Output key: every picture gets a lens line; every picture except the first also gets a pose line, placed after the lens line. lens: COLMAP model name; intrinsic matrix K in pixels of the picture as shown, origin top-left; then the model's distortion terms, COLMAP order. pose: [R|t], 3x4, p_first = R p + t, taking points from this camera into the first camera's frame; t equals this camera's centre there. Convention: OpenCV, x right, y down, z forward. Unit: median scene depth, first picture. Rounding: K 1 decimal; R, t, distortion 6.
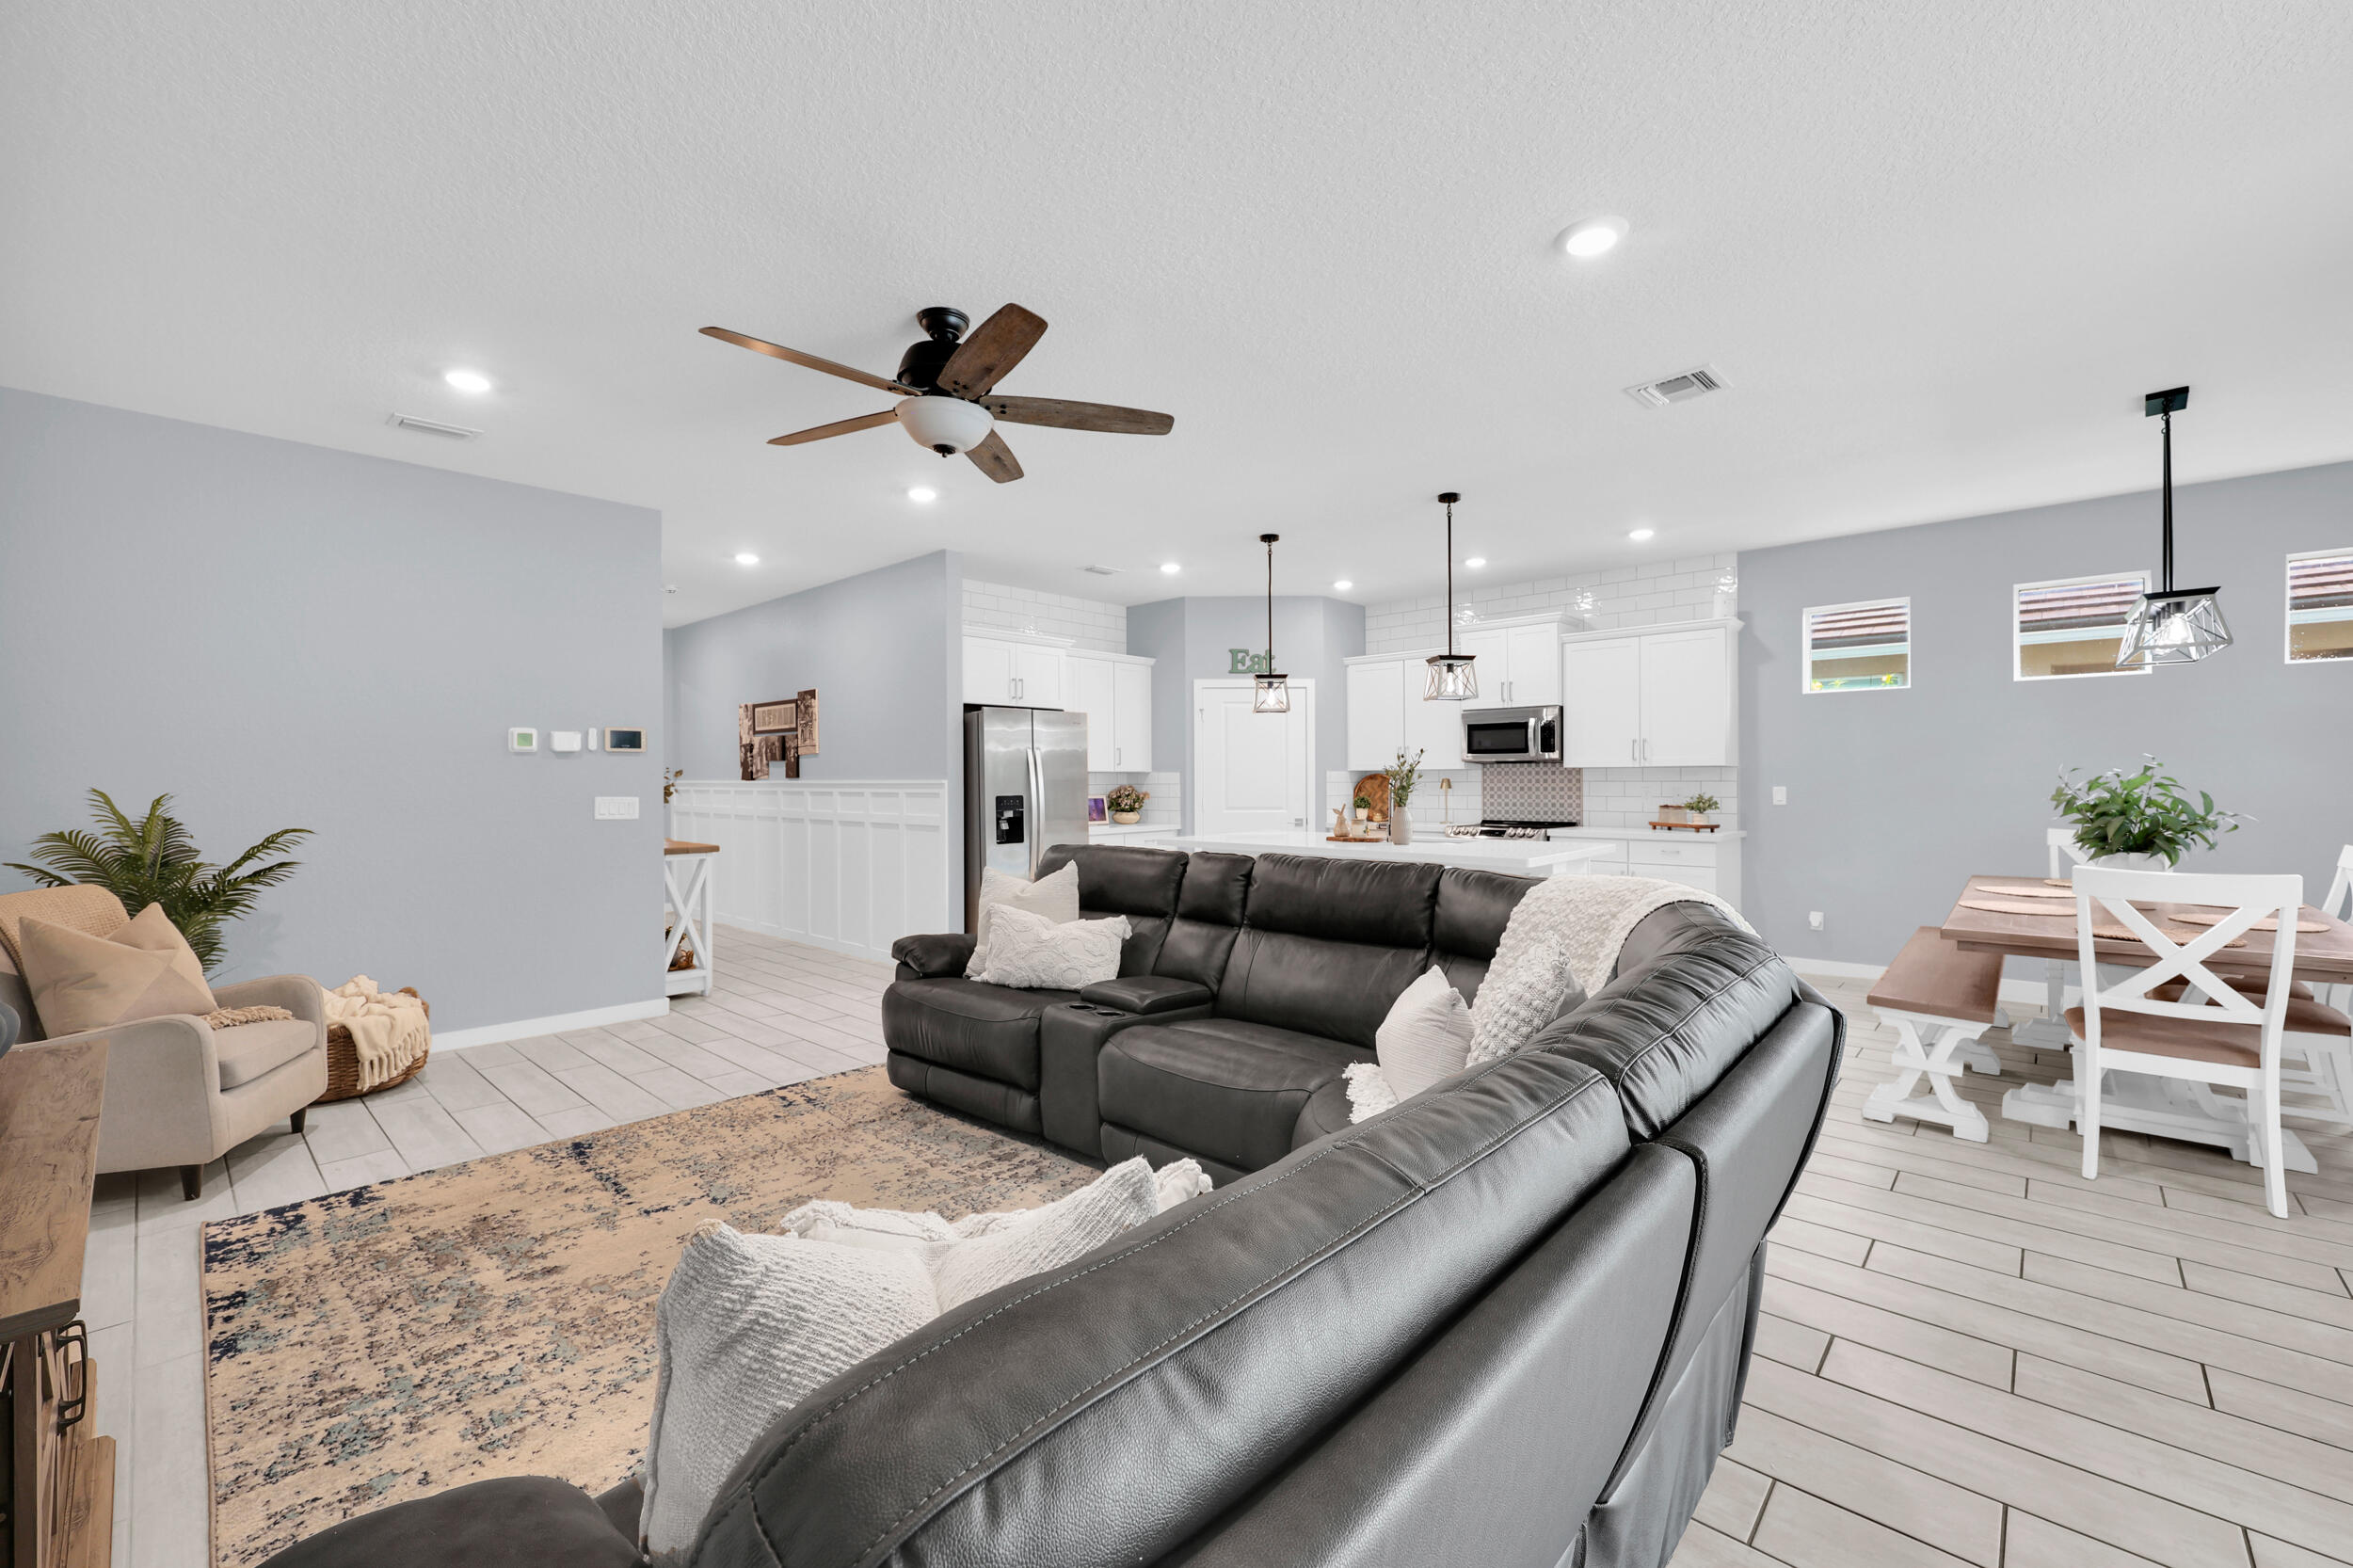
lens RADIAL K [[959.6, 0, 1172.0], [0, 959.6, 776.4], [0, 0, 1]] dist [0.001289, -0.000145]
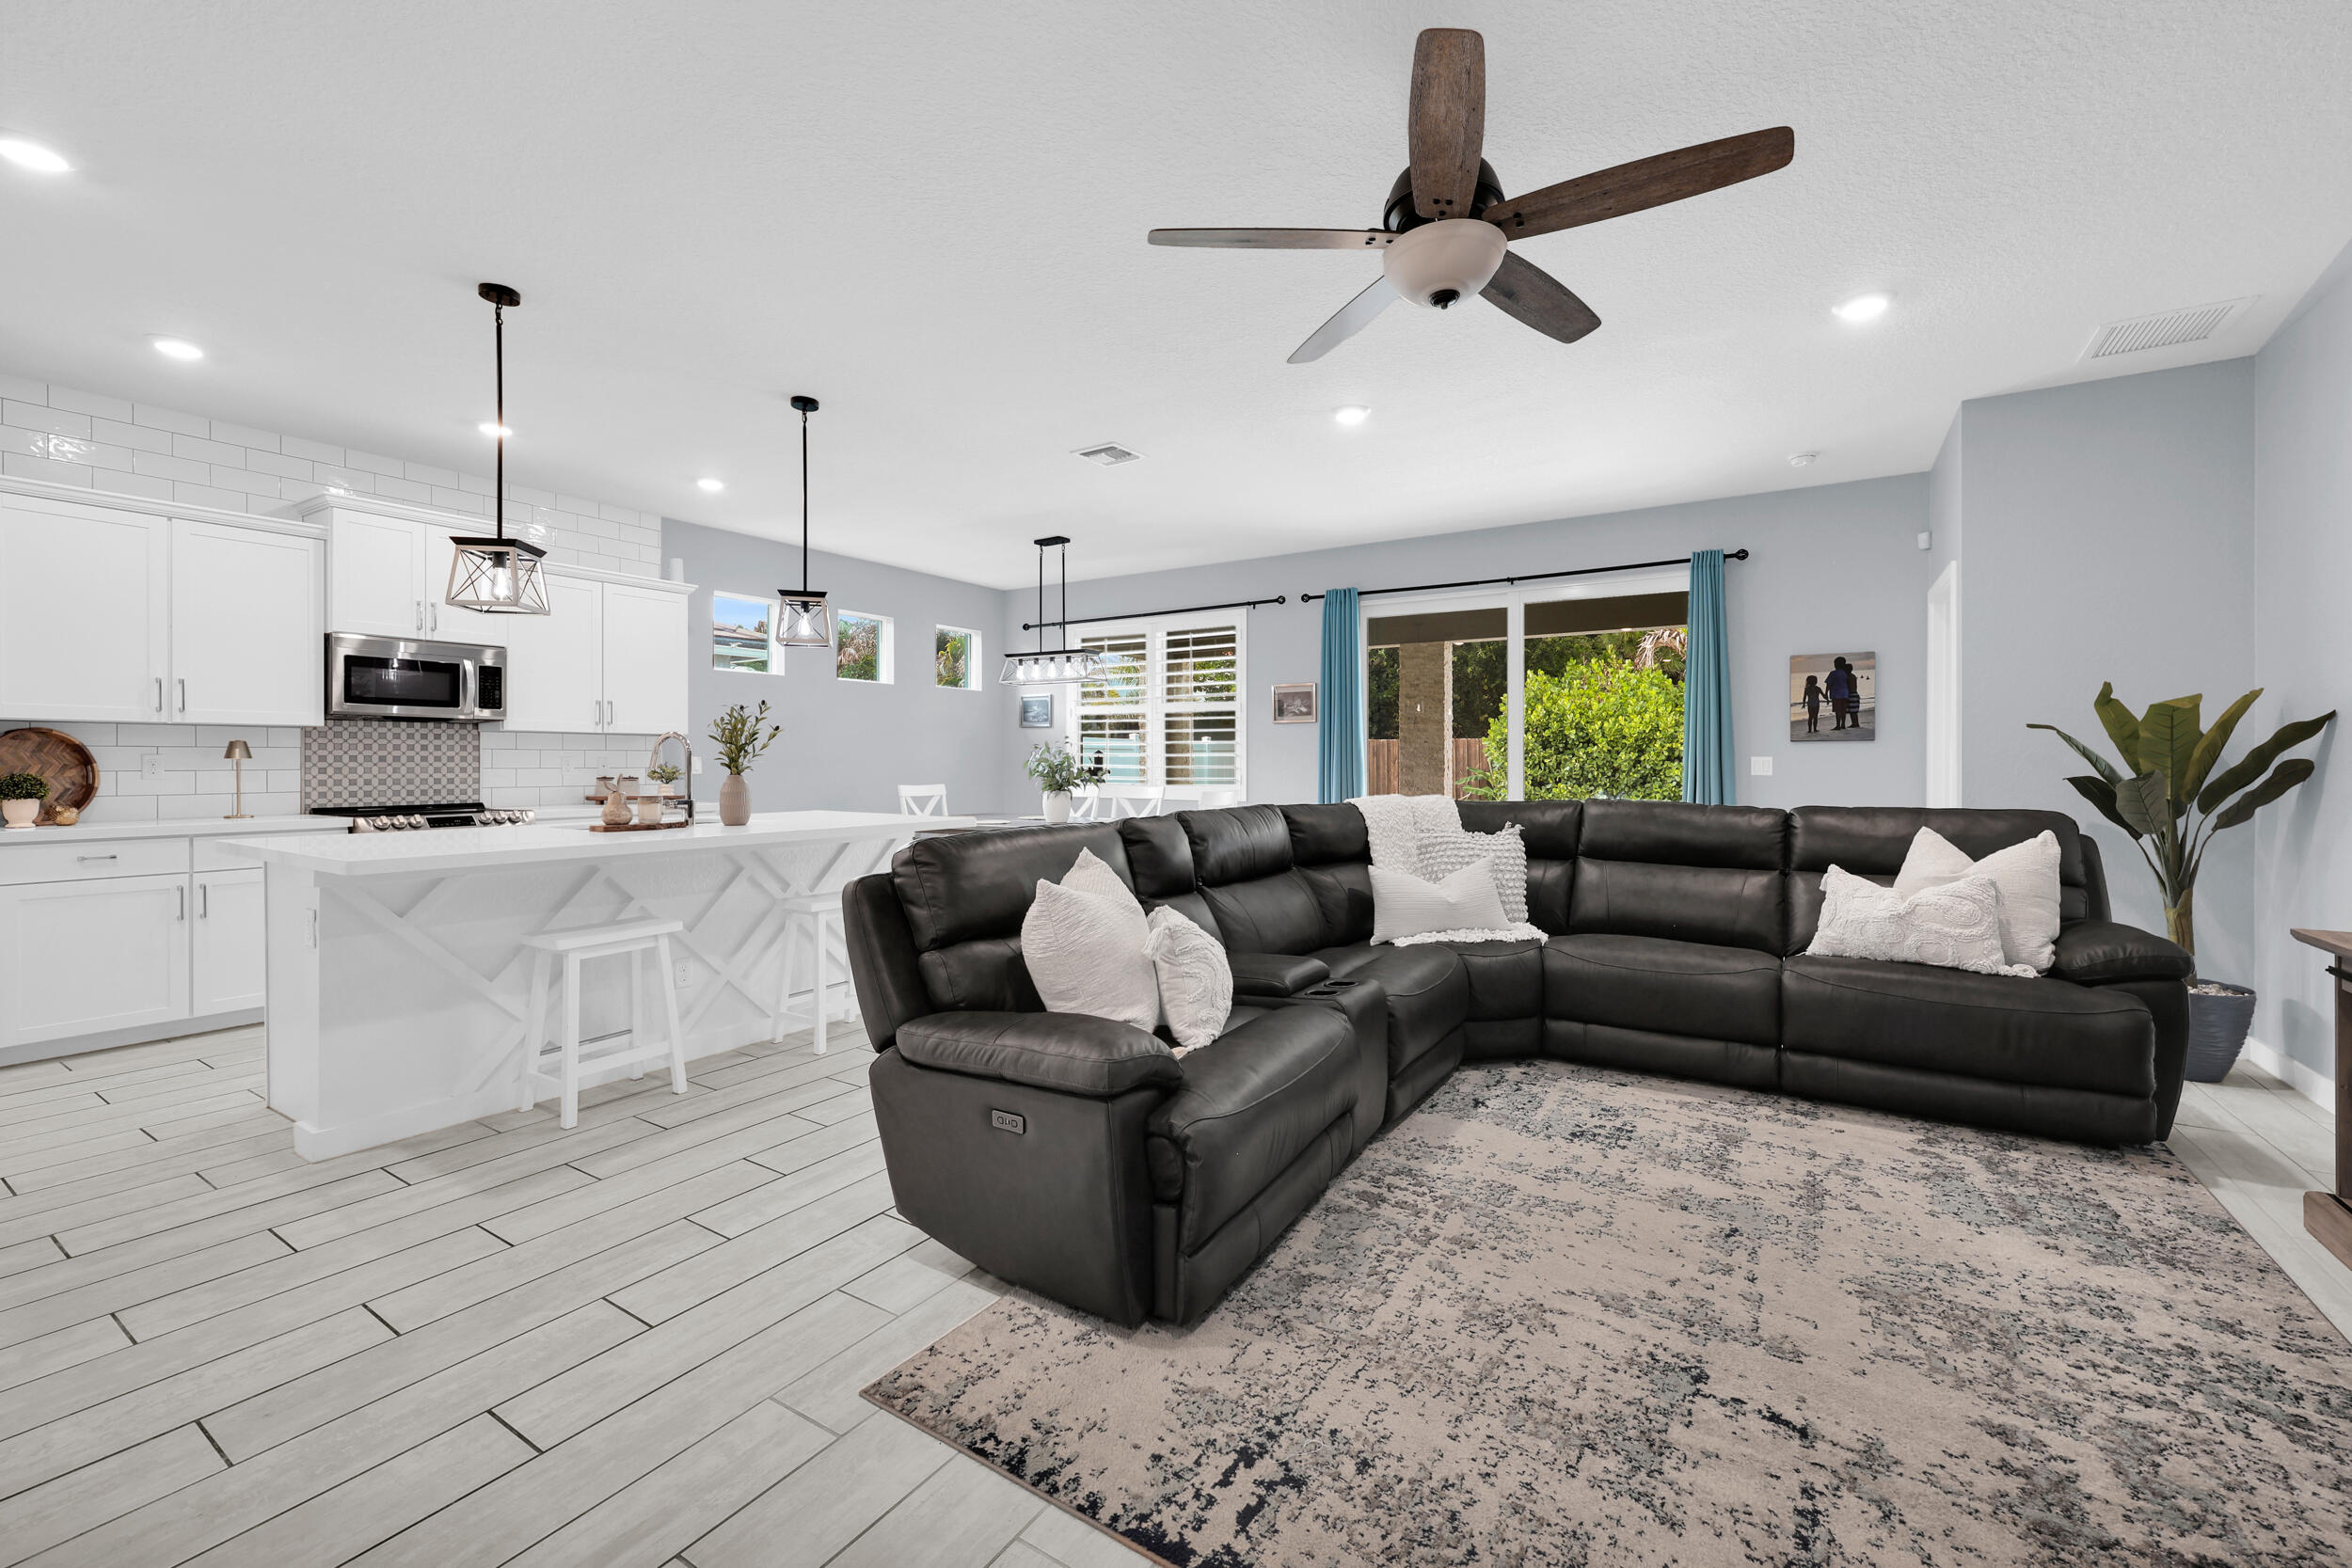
lens RADIAL K [[959.1, 0, 1171.5], [0, 959.1, 776.4], [0, 0, 1]] dist [0.001289, -0.000145]
pose [[-0.179719, -0.011919, 0.983646, -0.937444], [-0.003670, 0.999928, 0.011446, 0.036331], [-0.983711, -0.001553, -0.179750, 1.323801]]
